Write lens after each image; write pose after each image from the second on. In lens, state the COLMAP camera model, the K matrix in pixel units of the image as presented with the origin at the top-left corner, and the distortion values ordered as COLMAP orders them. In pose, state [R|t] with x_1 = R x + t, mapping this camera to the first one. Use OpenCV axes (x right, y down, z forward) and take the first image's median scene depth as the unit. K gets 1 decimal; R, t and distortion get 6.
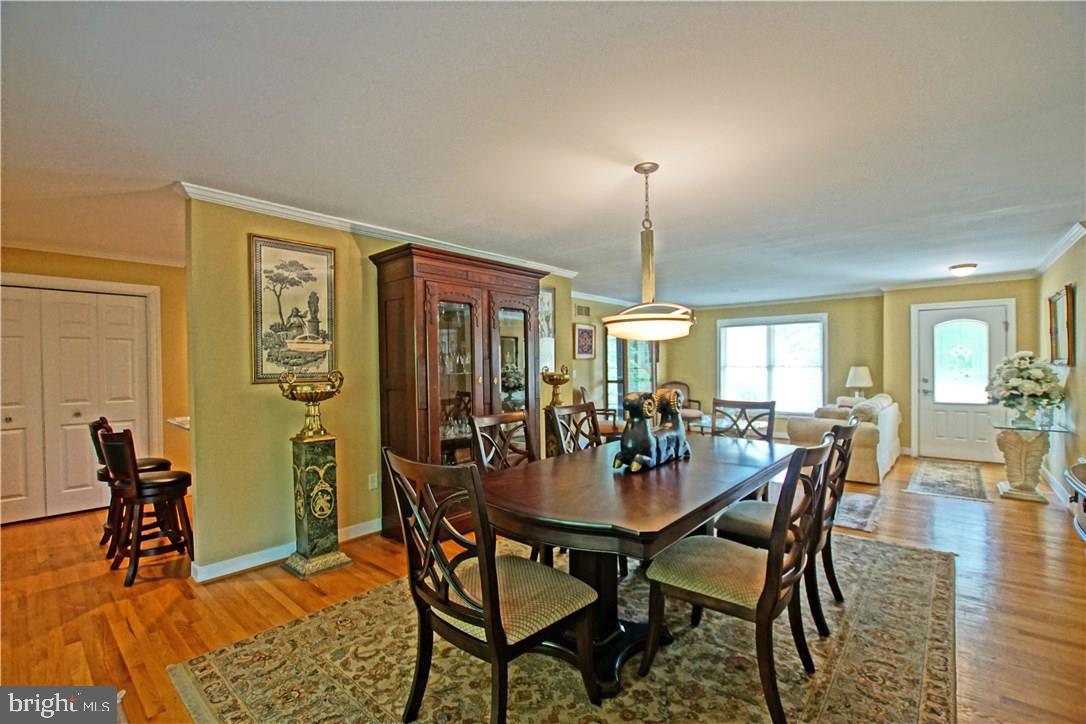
lens RADIAL K [[475.9, 0, 543.1], [0, 475.9, 368.0], [0, 0, 1]] dist [-0.027752, 0.000887]
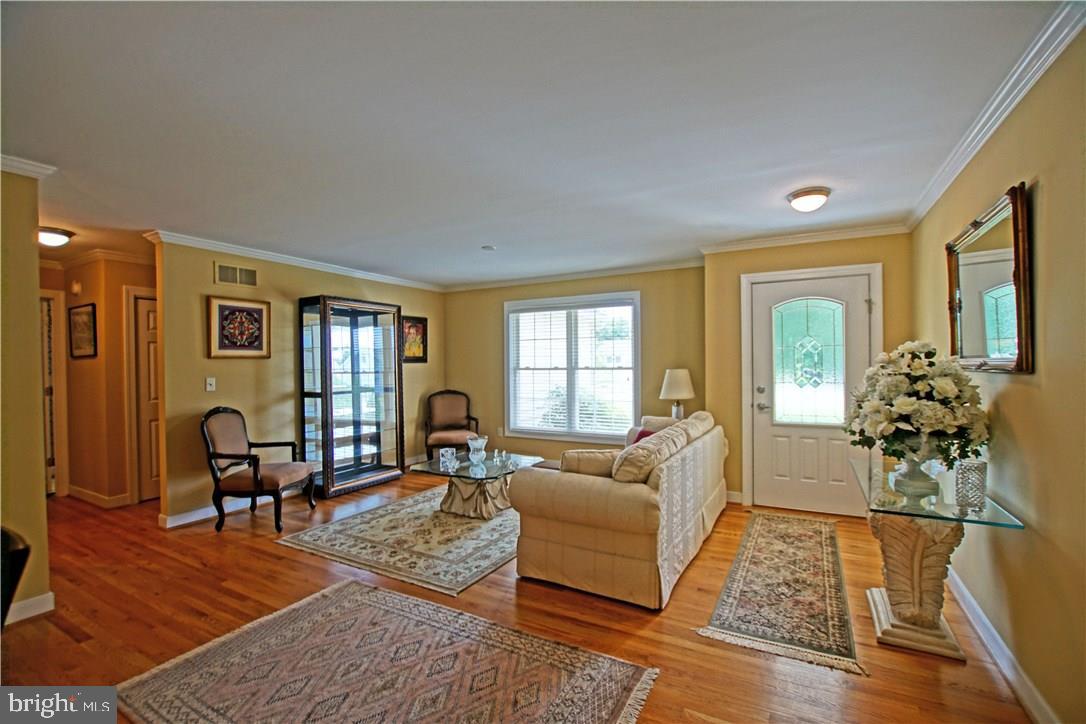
lens RADIAL K [[475.9, 0, 543.1], [0, 475.9, 368.0], [0, 0, 1]] dist [-0.027752, 0.000887]
pose [[0.977307, -0.005388, 0.211760, 0.415334], [0.005027, 0.999985, 0.002242, -0.008083], [-0.211769, -0.001126, 0.977319, 0.455829]]
